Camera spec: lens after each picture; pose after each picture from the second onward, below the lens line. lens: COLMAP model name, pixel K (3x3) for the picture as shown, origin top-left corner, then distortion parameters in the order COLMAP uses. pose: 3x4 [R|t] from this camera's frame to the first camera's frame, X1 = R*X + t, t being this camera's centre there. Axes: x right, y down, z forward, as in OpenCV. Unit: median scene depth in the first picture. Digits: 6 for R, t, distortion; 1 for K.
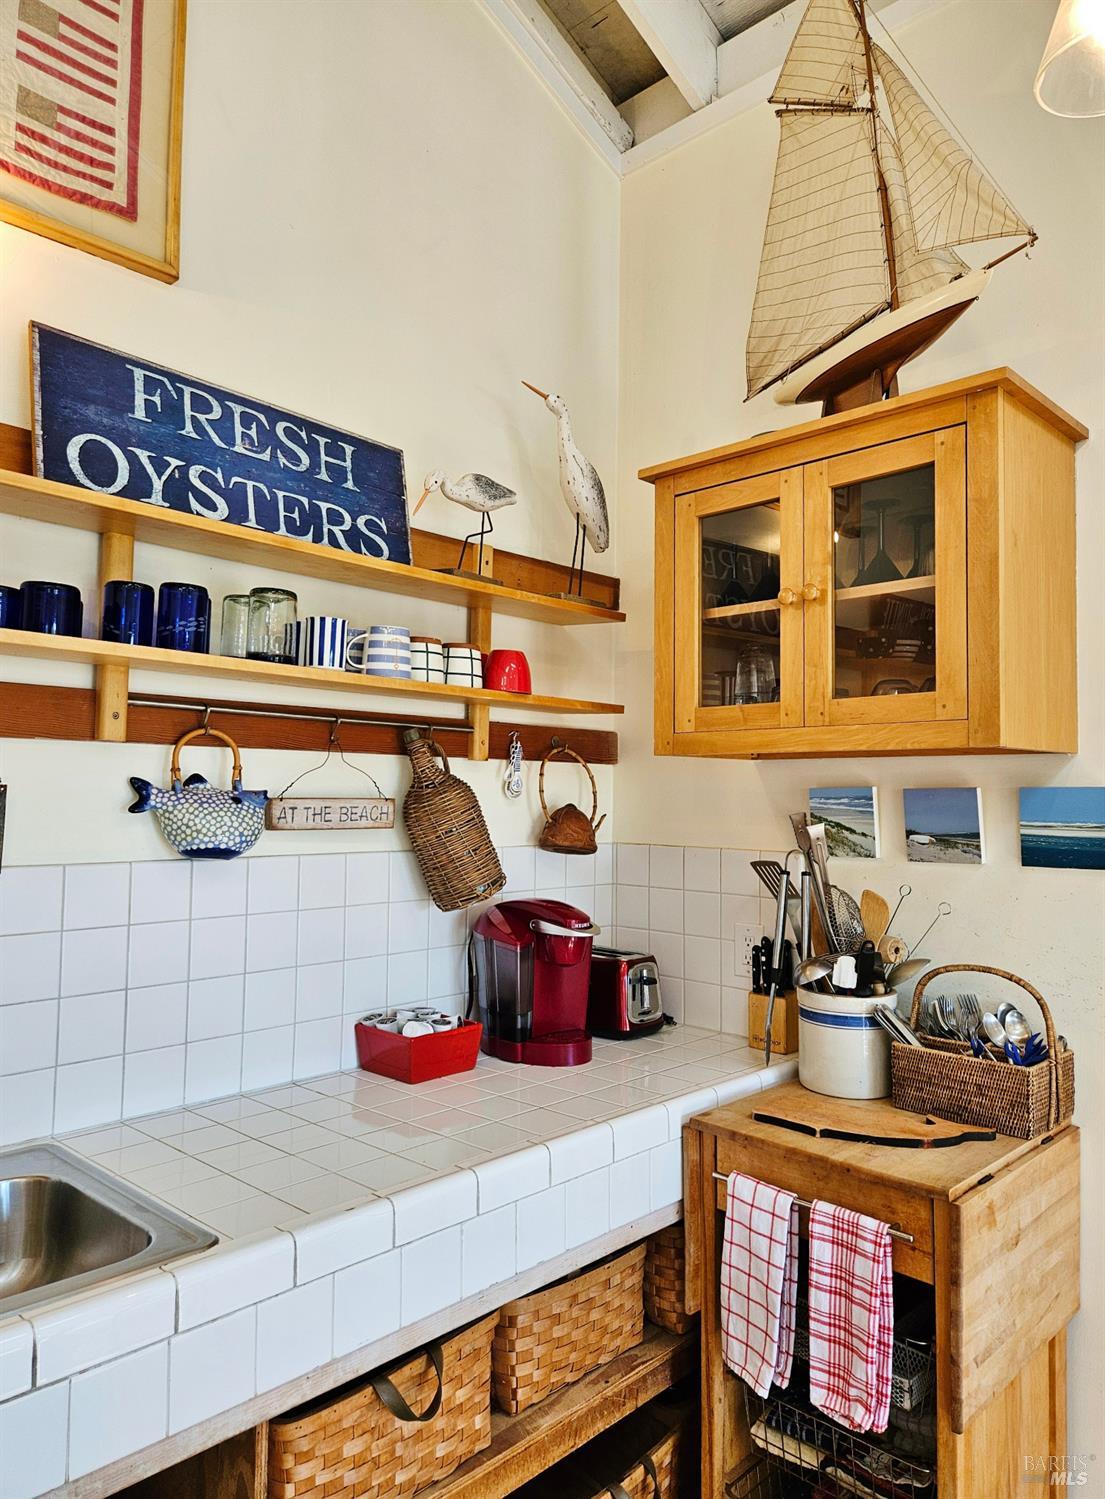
lens RADIAL K [[1032.2, 0, 555.7], [0, 1032.2, 747.9], [0, 0, 1]] dist [0.031443, 0.000303]
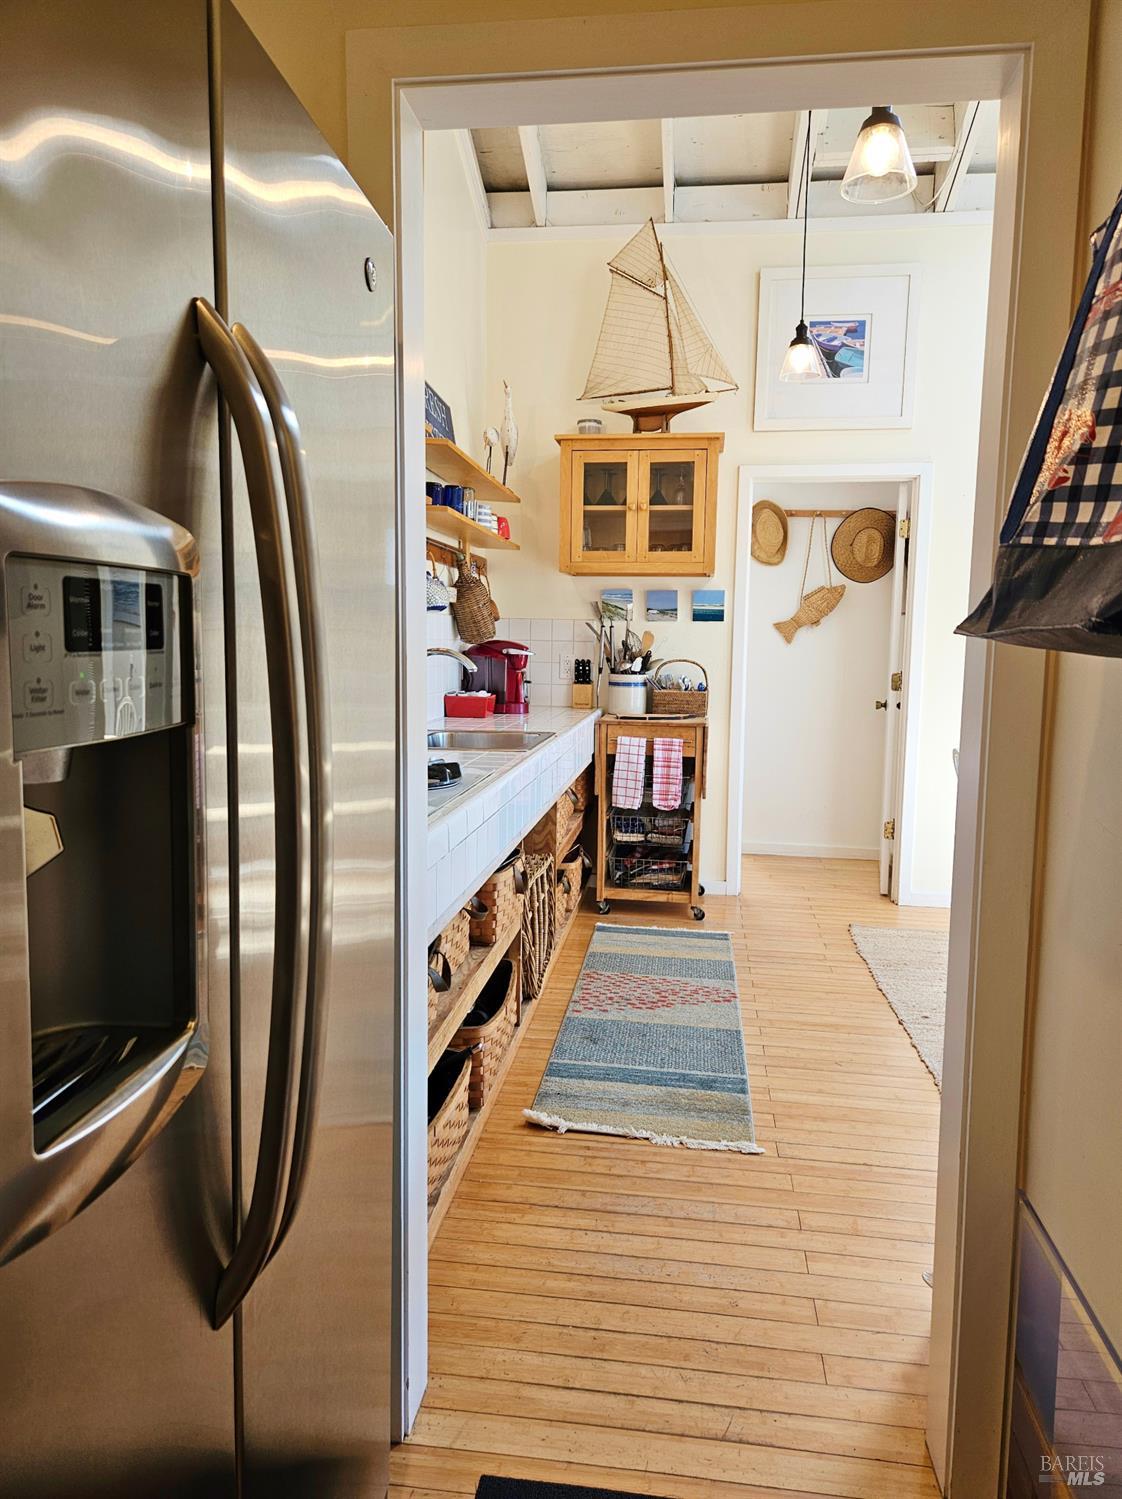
lens RADIAL K [[1032.2, 0, 557.9], [0, 1032.2, 749.0], [0, 0, 1]] dist [0.031443, 0.000303]
pose [[0.809319, -0.057650, 0.584534, -1.336094], [-0.037519, 0.988065, 0.149396, 0.056794], [-0.586170, -0.142840, 0.797497, -0.884484]]
